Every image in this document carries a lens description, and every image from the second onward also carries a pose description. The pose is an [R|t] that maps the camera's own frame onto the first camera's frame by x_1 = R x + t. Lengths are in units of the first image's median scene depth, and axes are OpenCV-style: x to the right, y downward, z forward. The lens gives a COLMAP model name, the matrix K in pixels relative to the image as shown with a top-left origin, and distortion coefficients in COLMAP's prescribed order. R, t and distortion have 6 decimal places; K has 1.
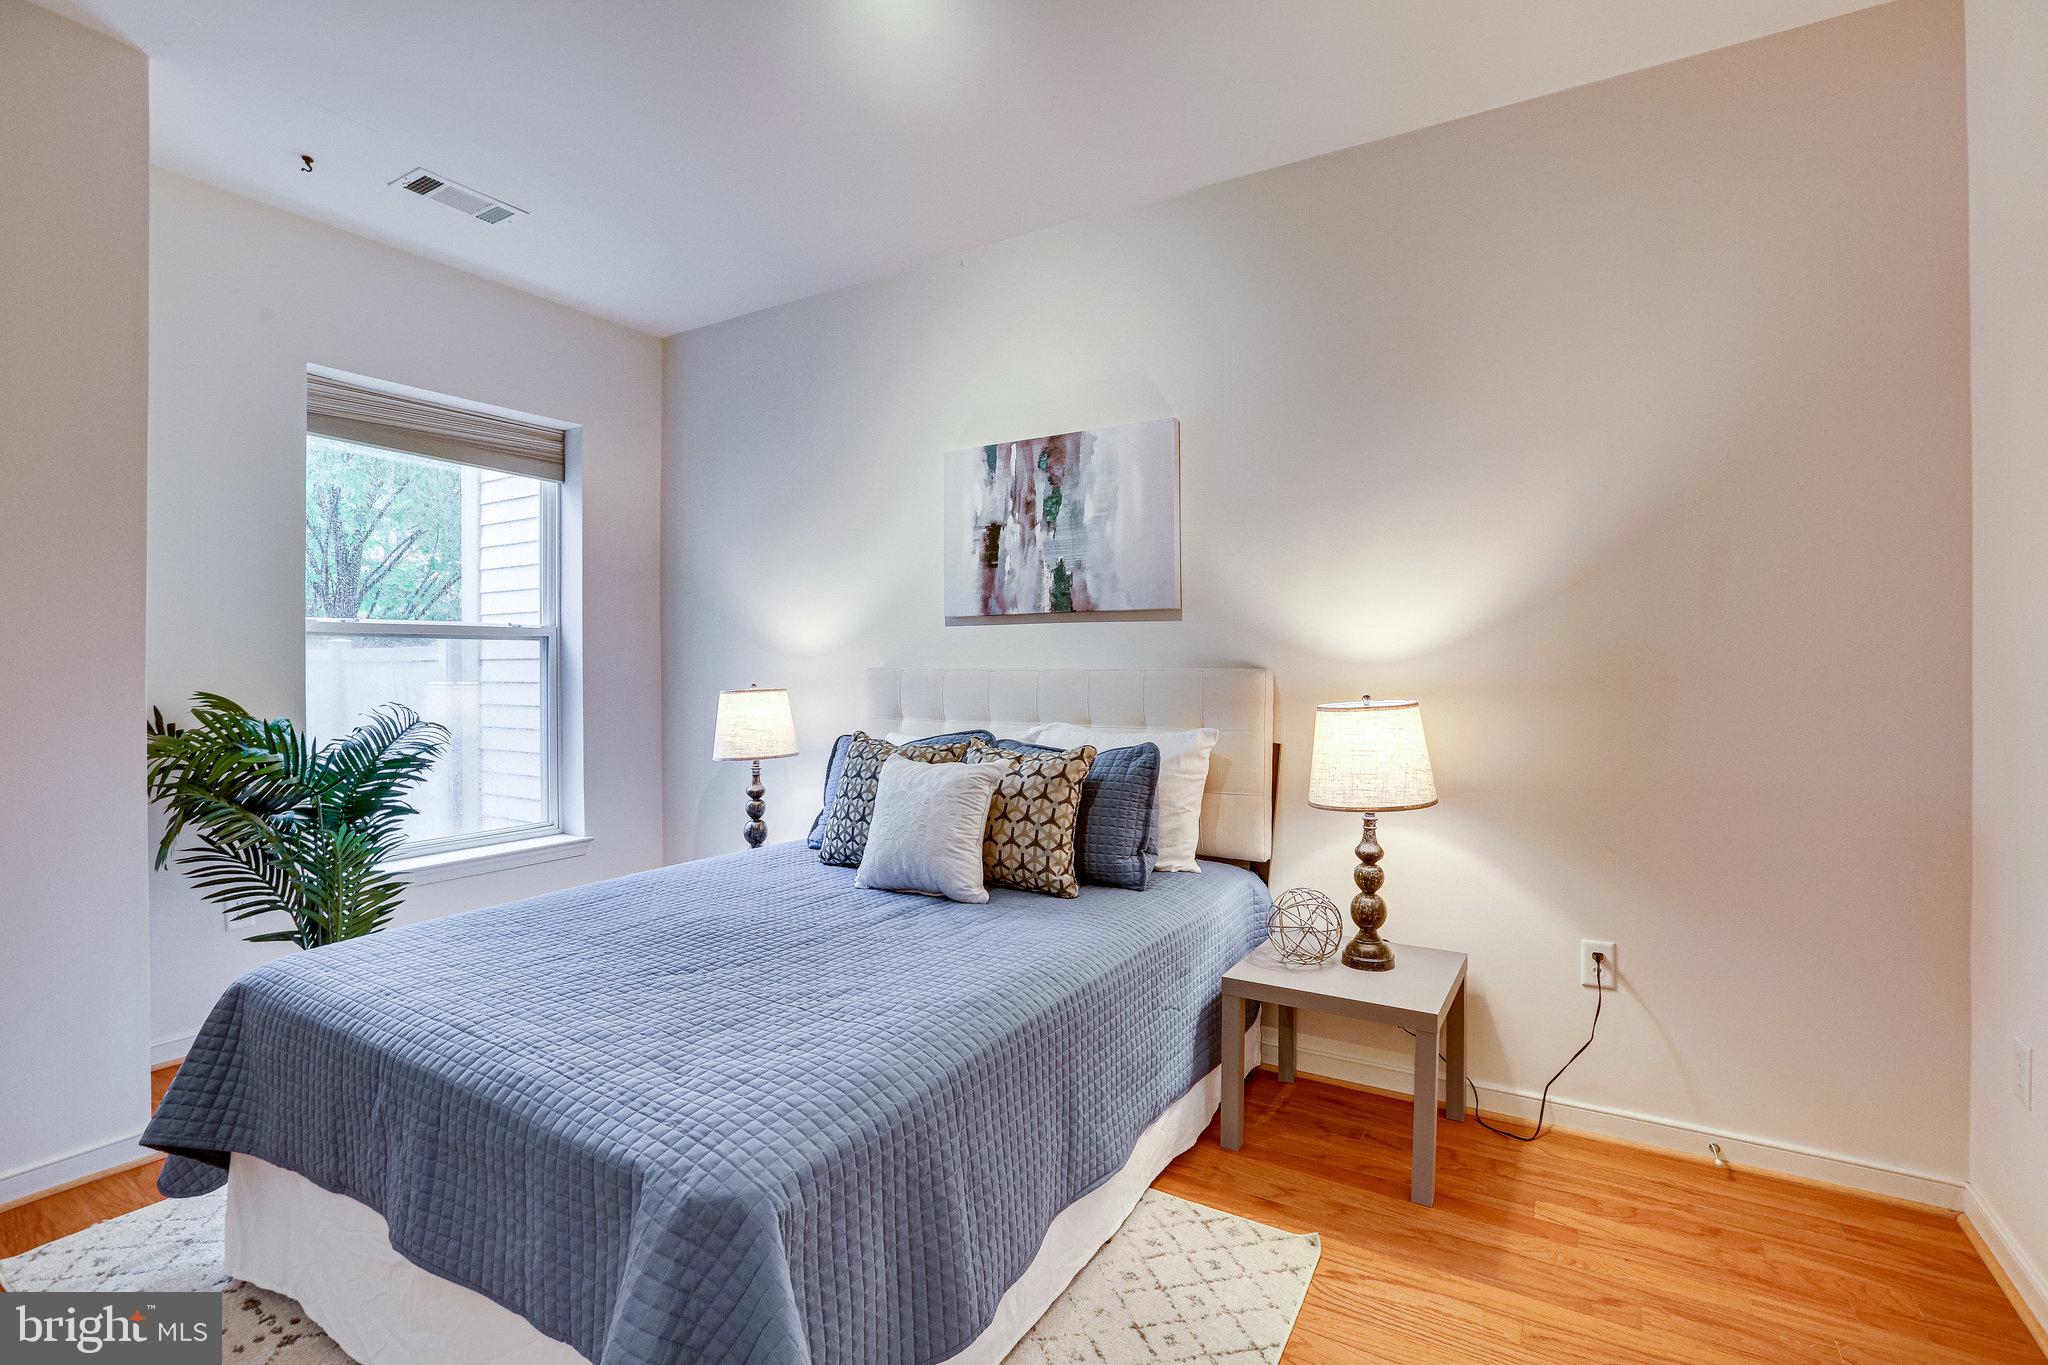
lens RADIAL K [[943.9, 0, 998.8], [0, 943.9, 652.3], [0, 0, 1]] dist [-0.047918, 0.015453]
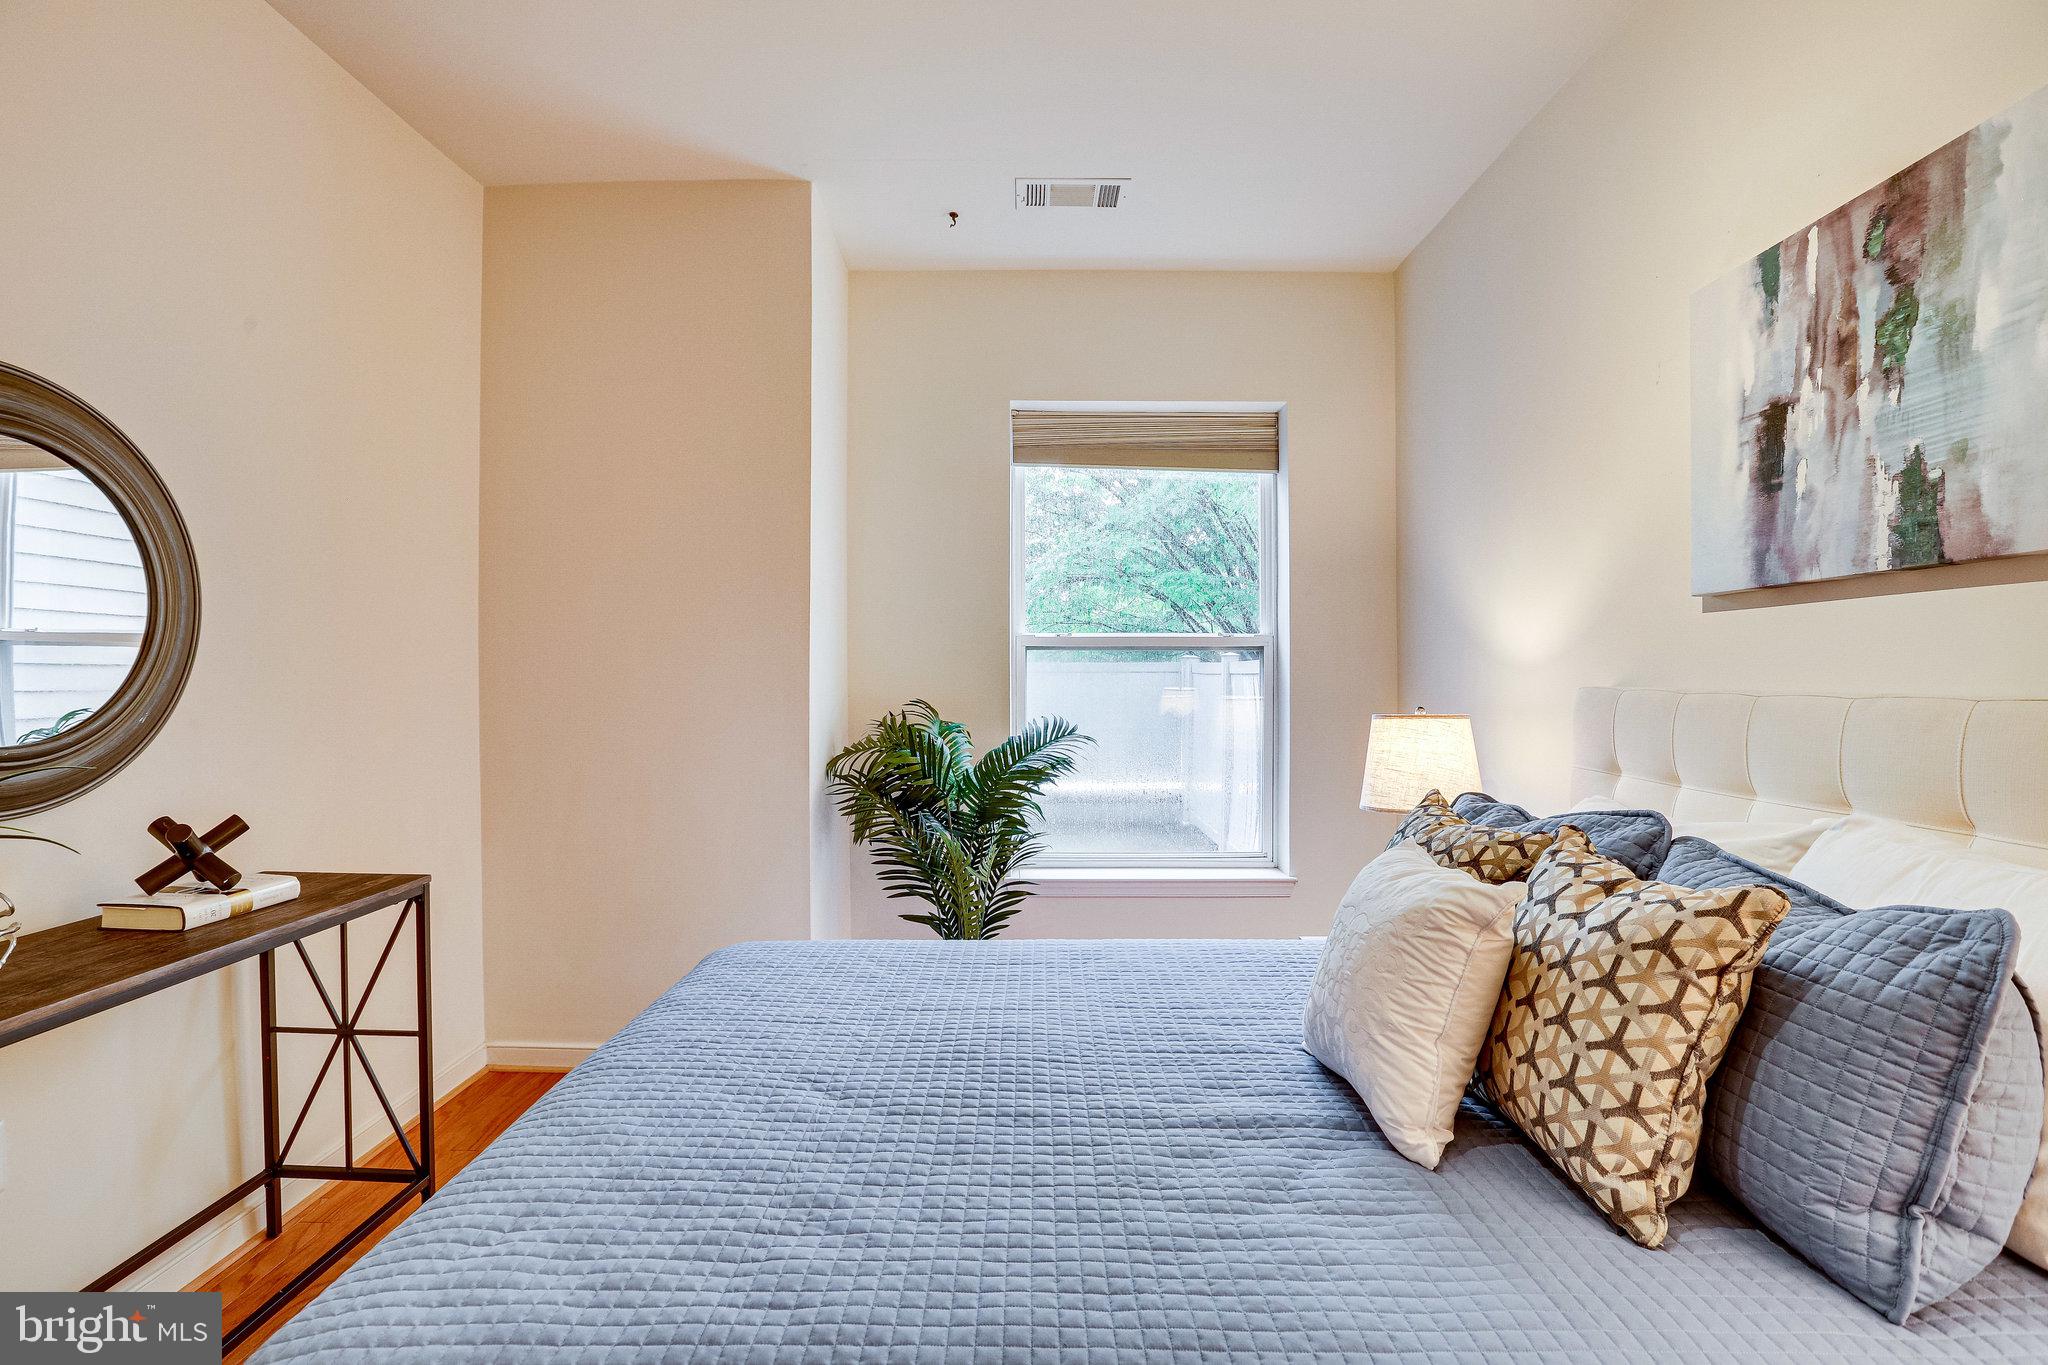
lens RADIAL K [[943.9, 0, 1014.2], [0, 943.9, 680.5], [0, 0, 1]] dist [-0.047918, 0.015453]
pose [[0.524345, 0.008432, -0.851464, 0.208990], [0.006672, 0.999880, 0.014011, 0.001783], [0.851480, -0.013028, 0.524226, 0.416086]]
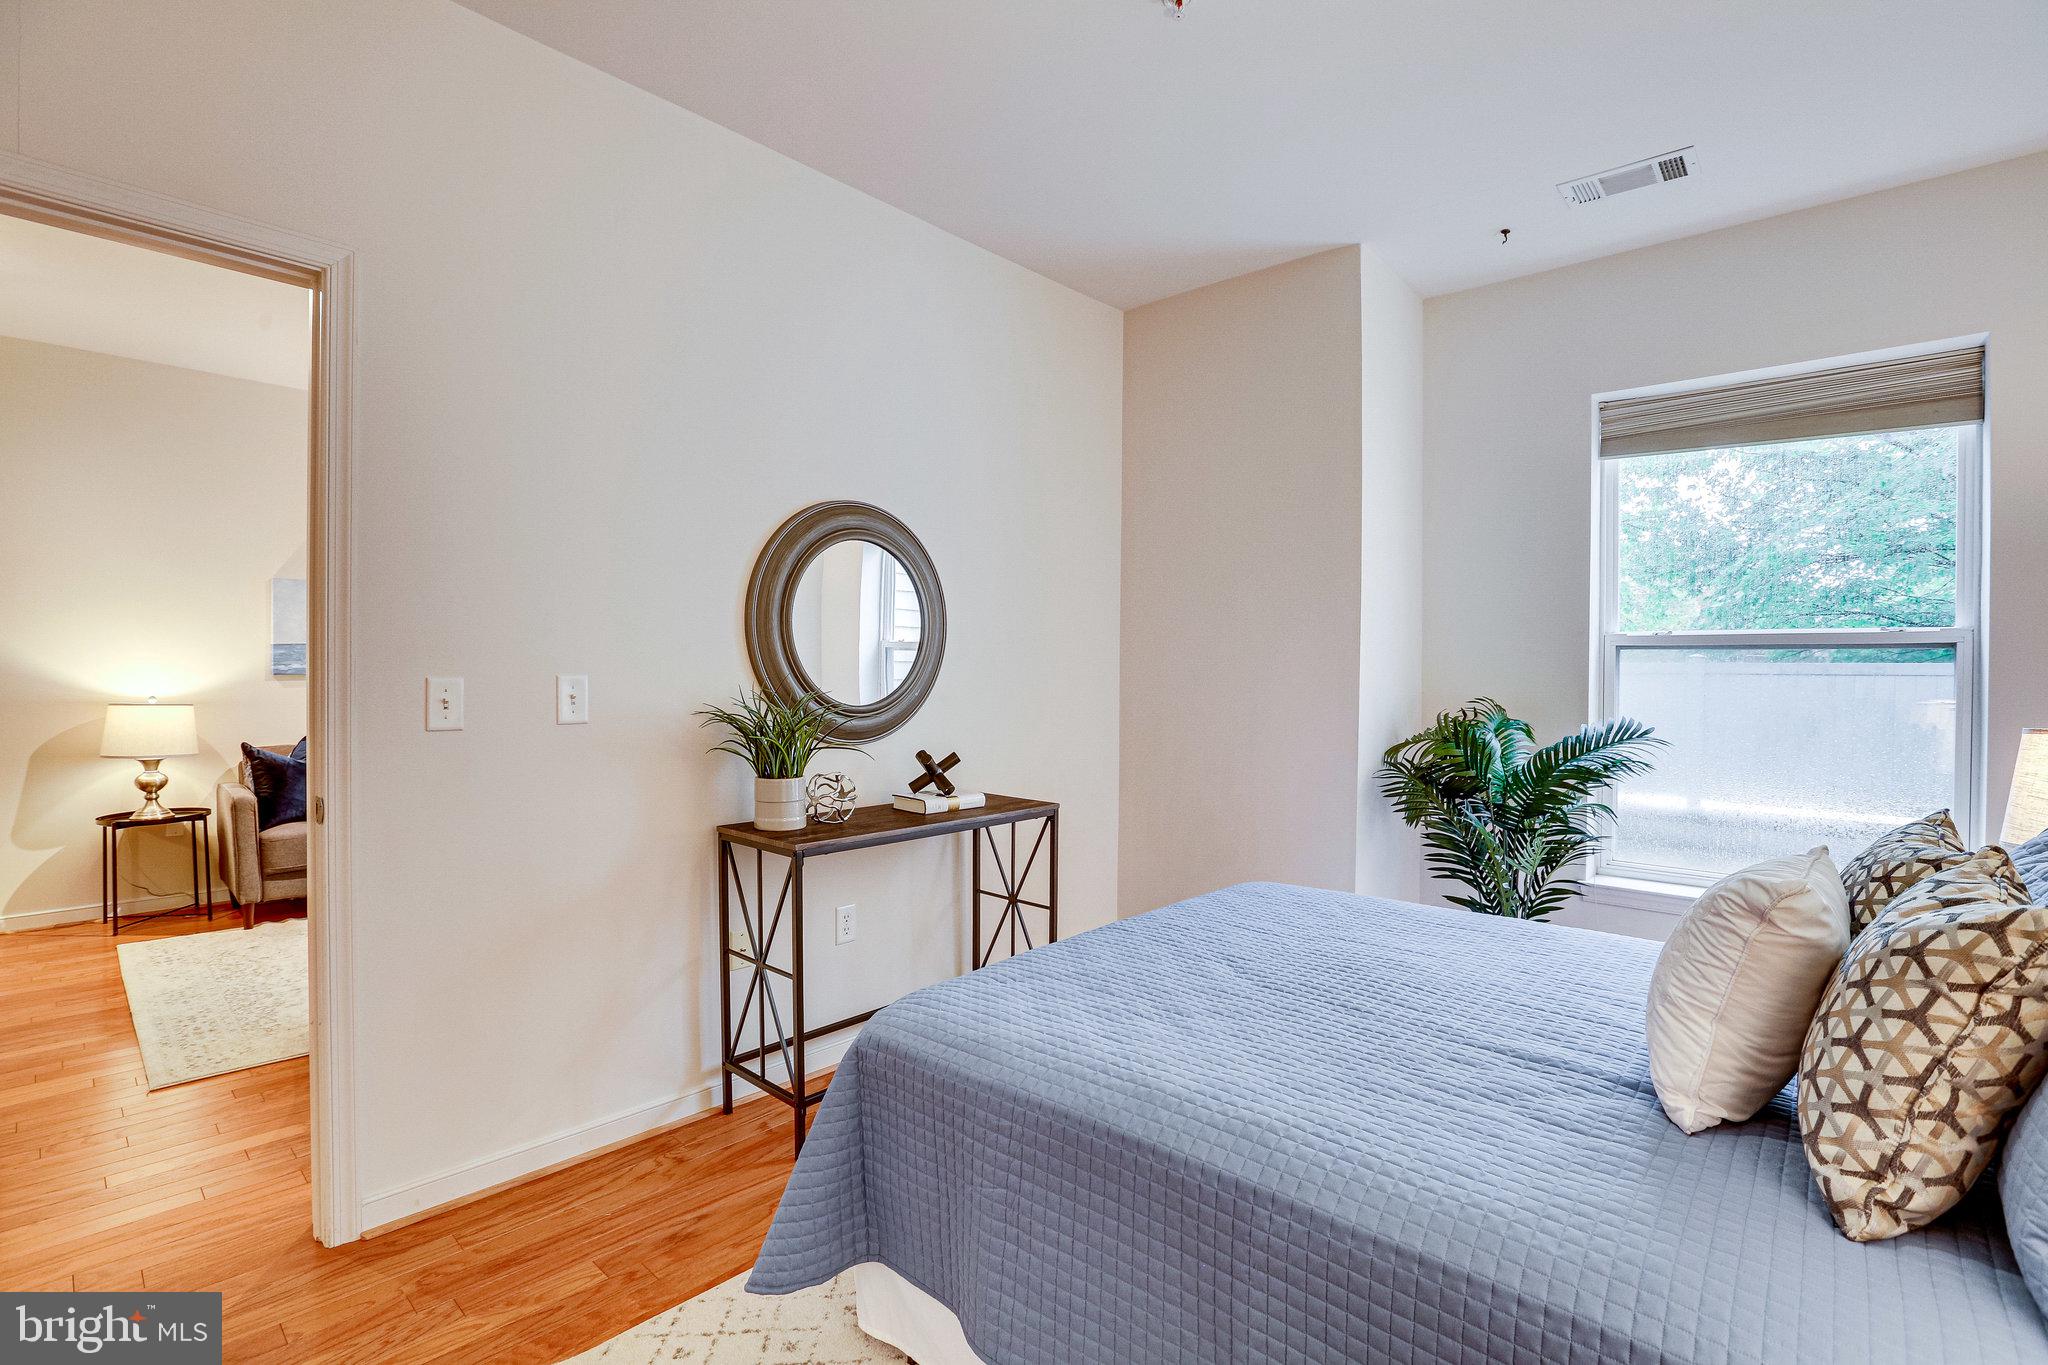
lens RADIAL K [[943.9, 0, 1041.7], [0, 943.9, 677.5], [0, 0, 1]] dist [-0.047918, 0.015453]
pose [[-0.153236, 0.008932, -0.988149, 0.411266], [0.000869, 0.999960, 0.008904, 0.003706], [0.988189, 0.000506, -0.153238, 0.533622]]
